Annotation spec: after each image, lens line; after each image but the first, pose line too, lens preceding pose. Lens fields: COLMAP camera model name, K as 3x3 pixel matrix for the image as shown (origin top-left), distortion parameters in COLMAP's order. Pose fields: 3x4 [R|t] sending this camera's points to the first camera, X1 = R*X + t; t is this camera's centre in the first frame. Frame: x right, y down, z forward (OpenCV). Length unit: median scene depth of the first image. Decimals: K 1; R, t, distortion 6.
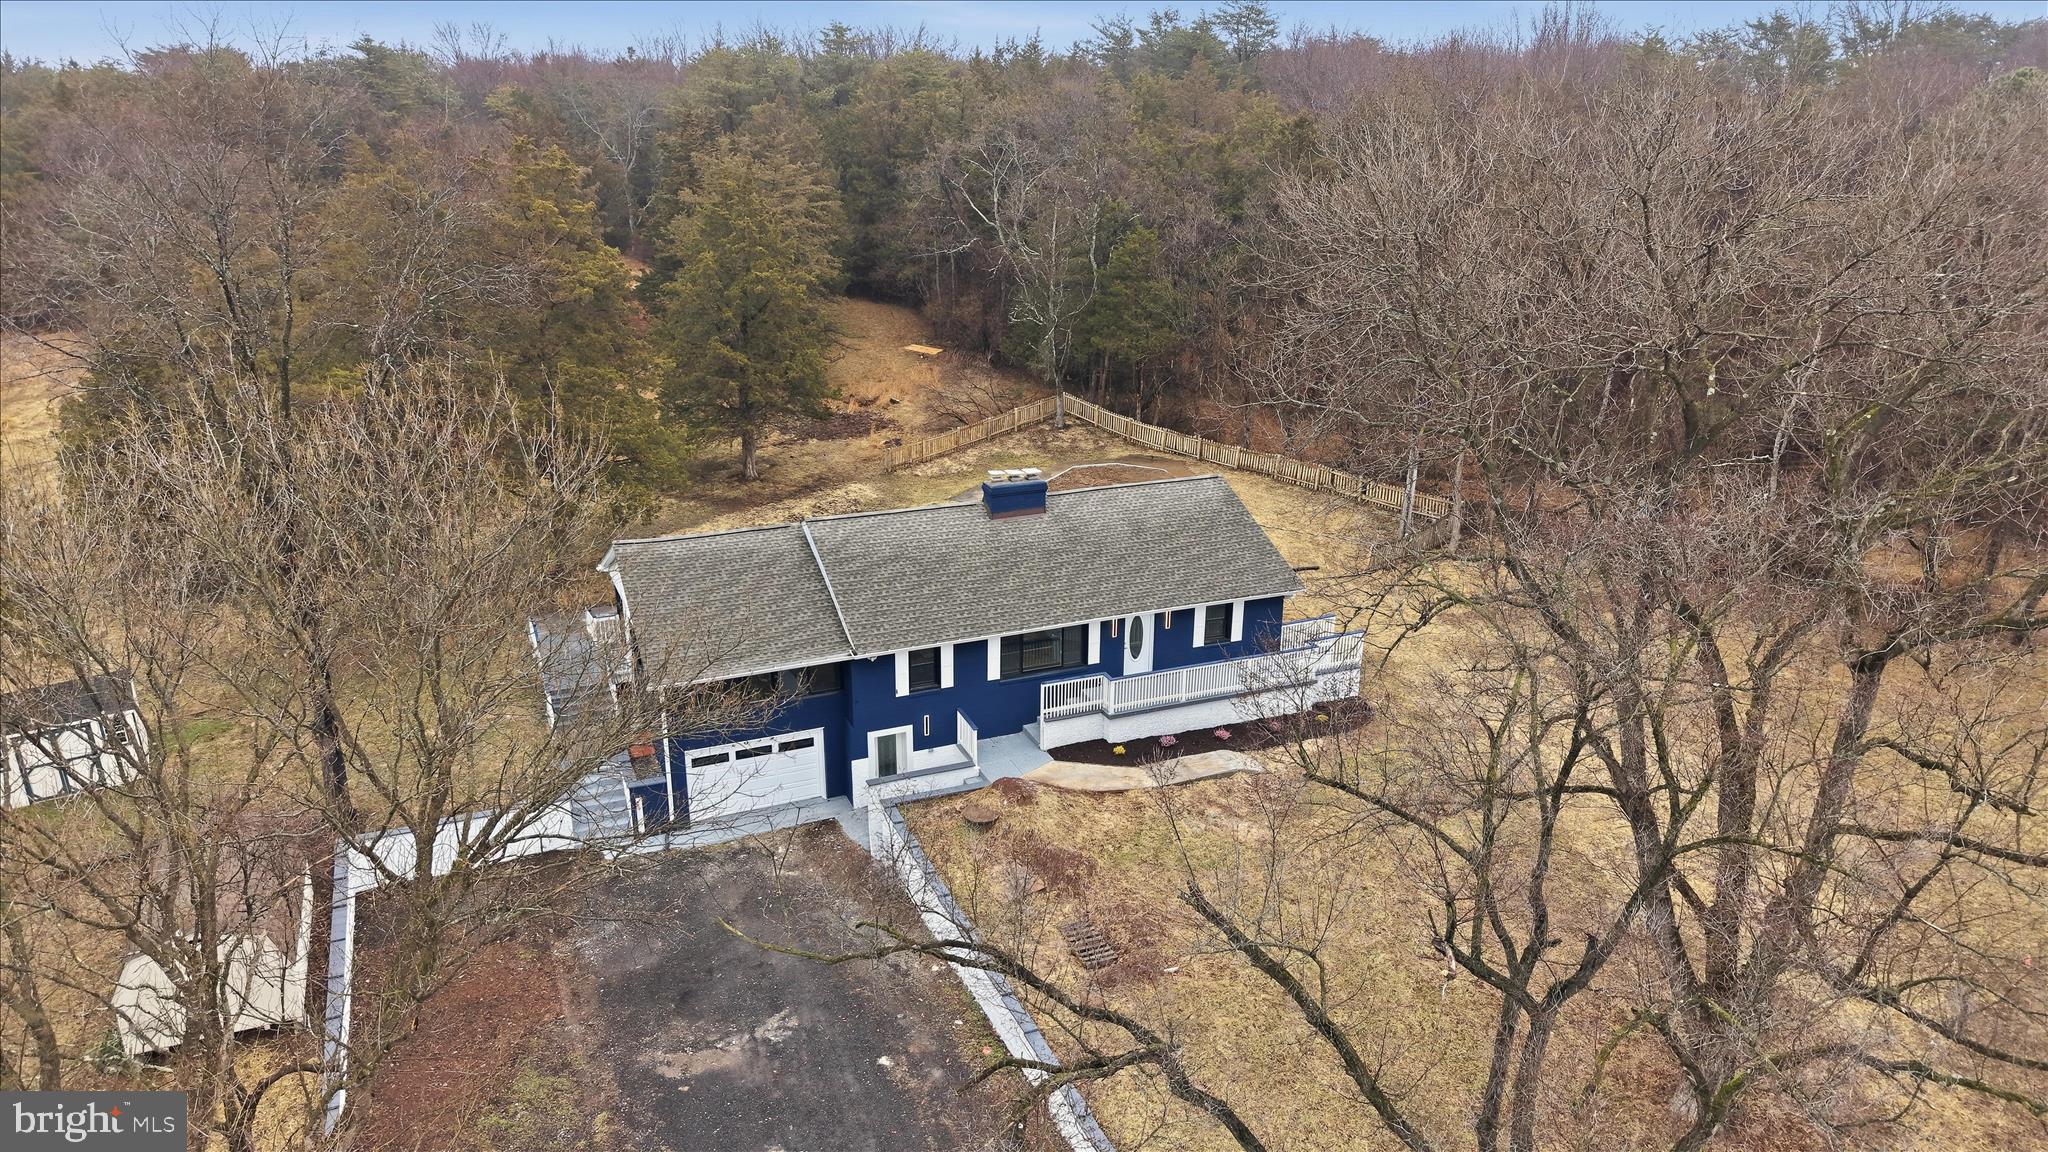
lens RADIAL K [[1376.0, 0, 1024.0], [0, 1376.0, 576.0], [0, 0, 1]] dist [0.041938, -0.052667]
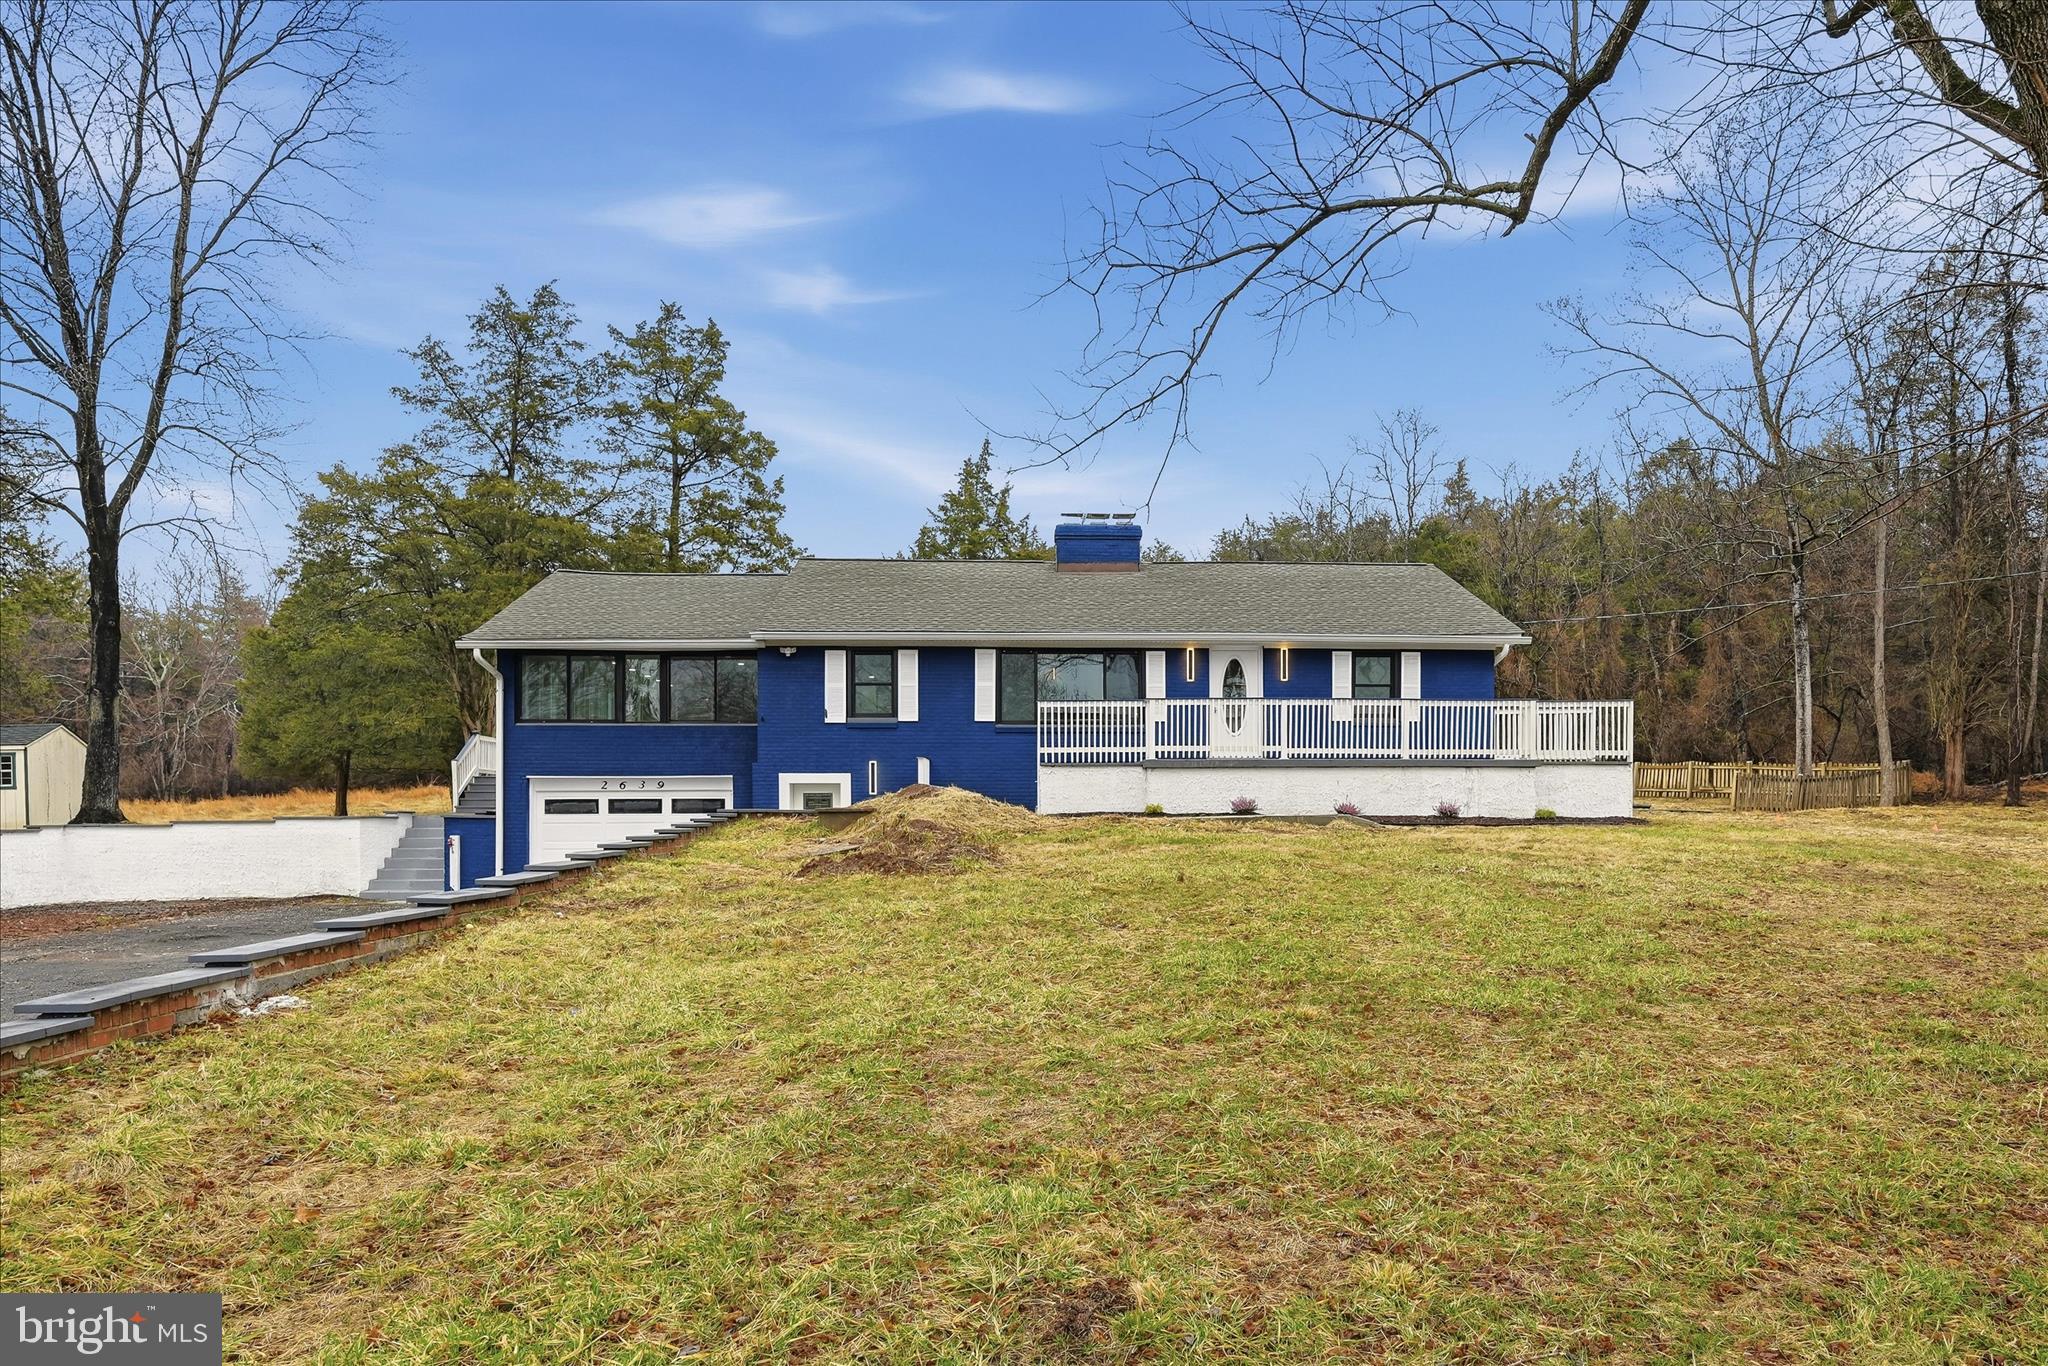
lens RADIAL K [[1259.4, 0, 1109.6], [0, 1259.4, 827.9], [0, 0, 1]] dist [0.001095, -0.001710]
pose [[0.945972, -0.009747, -0.324101, 0.228126], [-0.100855, 0.941122, -0.322674, 0.313940], [0.308164, 0.337928, 0.889292, 0.514586]]
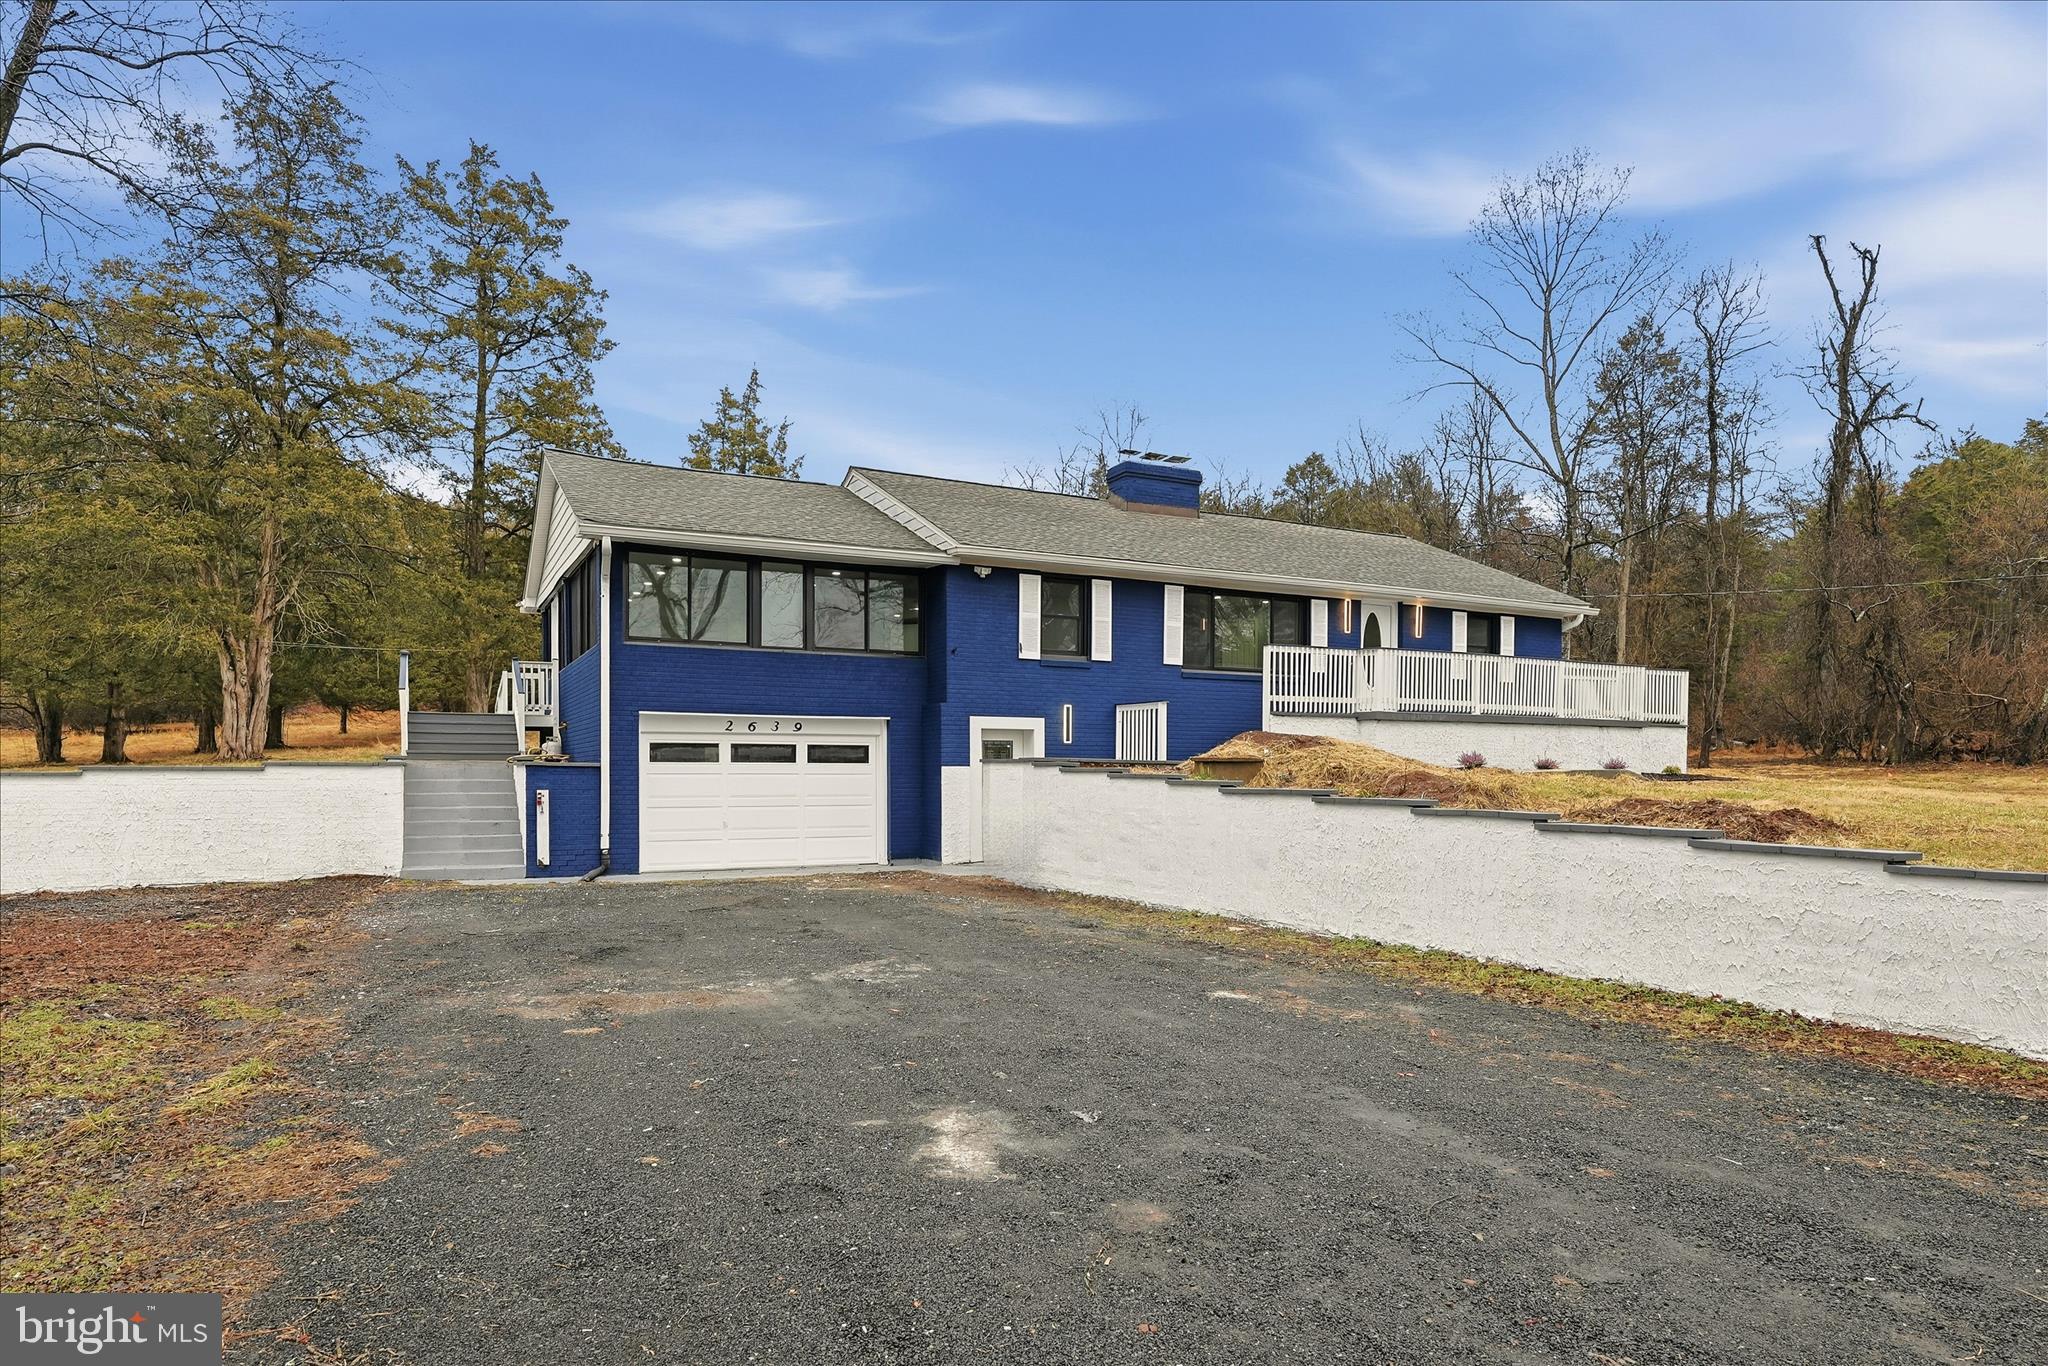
lens RADIAL K [[1119.1, 0, 995.0], [0, 1119.1, 813.3], [0, 0, 1]] dist [0.001272, 0.000731]
pose [[0.998613, -0.006933, 0.052198, -0.126258], [0.022693, 0.951175, -0.307817, 0.287906], [-0.047515, 0.308575, 0.950013, 0.574259]]
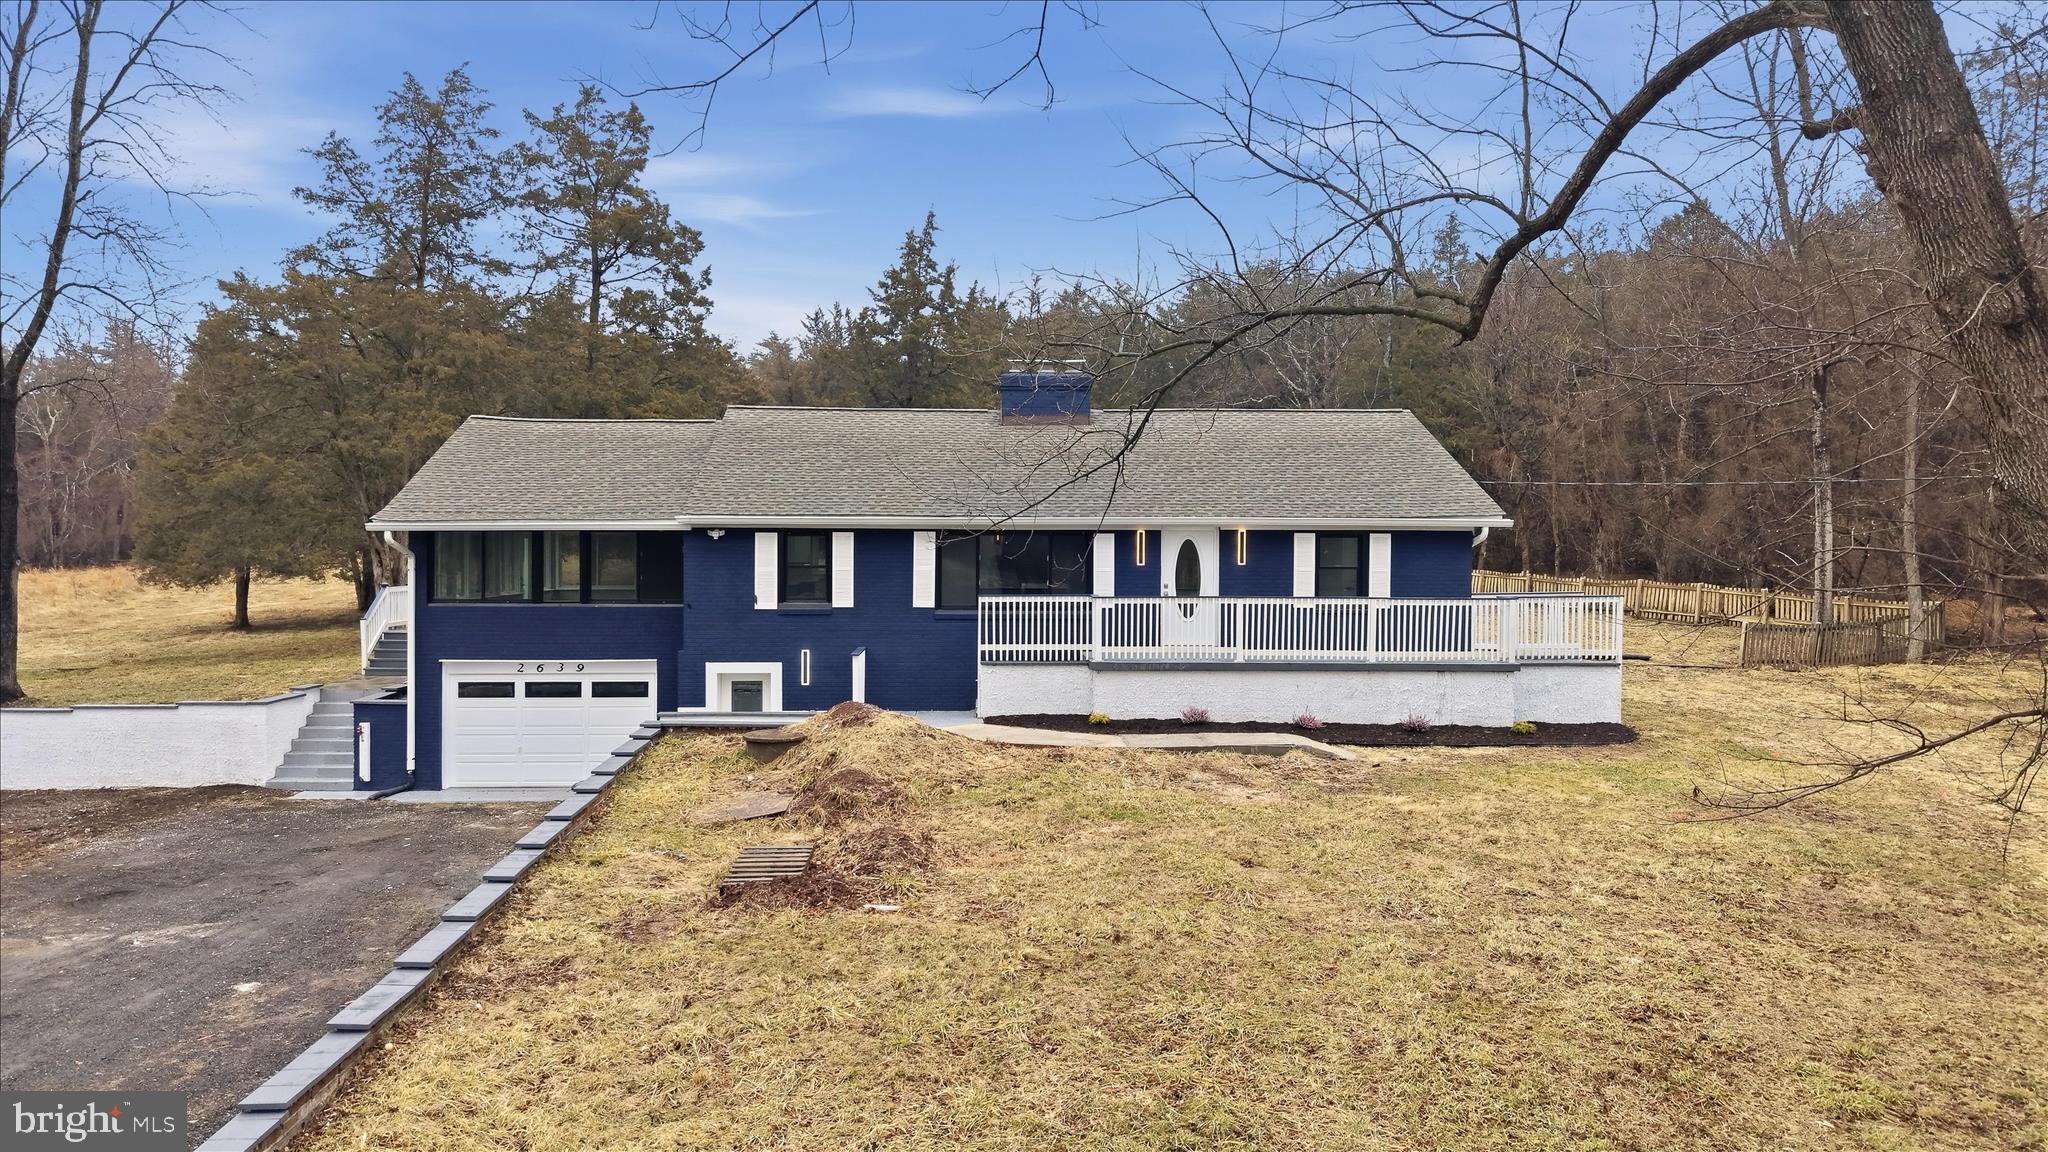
lens RADIAL K [[1376.0, 0, 1024.0], [0, 1376.0, 576.0], [0, 0, 1]] dist [0.041938, -0.052667]
pose [[0.935471, 0.002461, -0.353394, 0.238671], [-0.116888, 0.945850, -0.302829, 0.246659], [0.333512, 0.324596, 0.885103, 0.476283]]
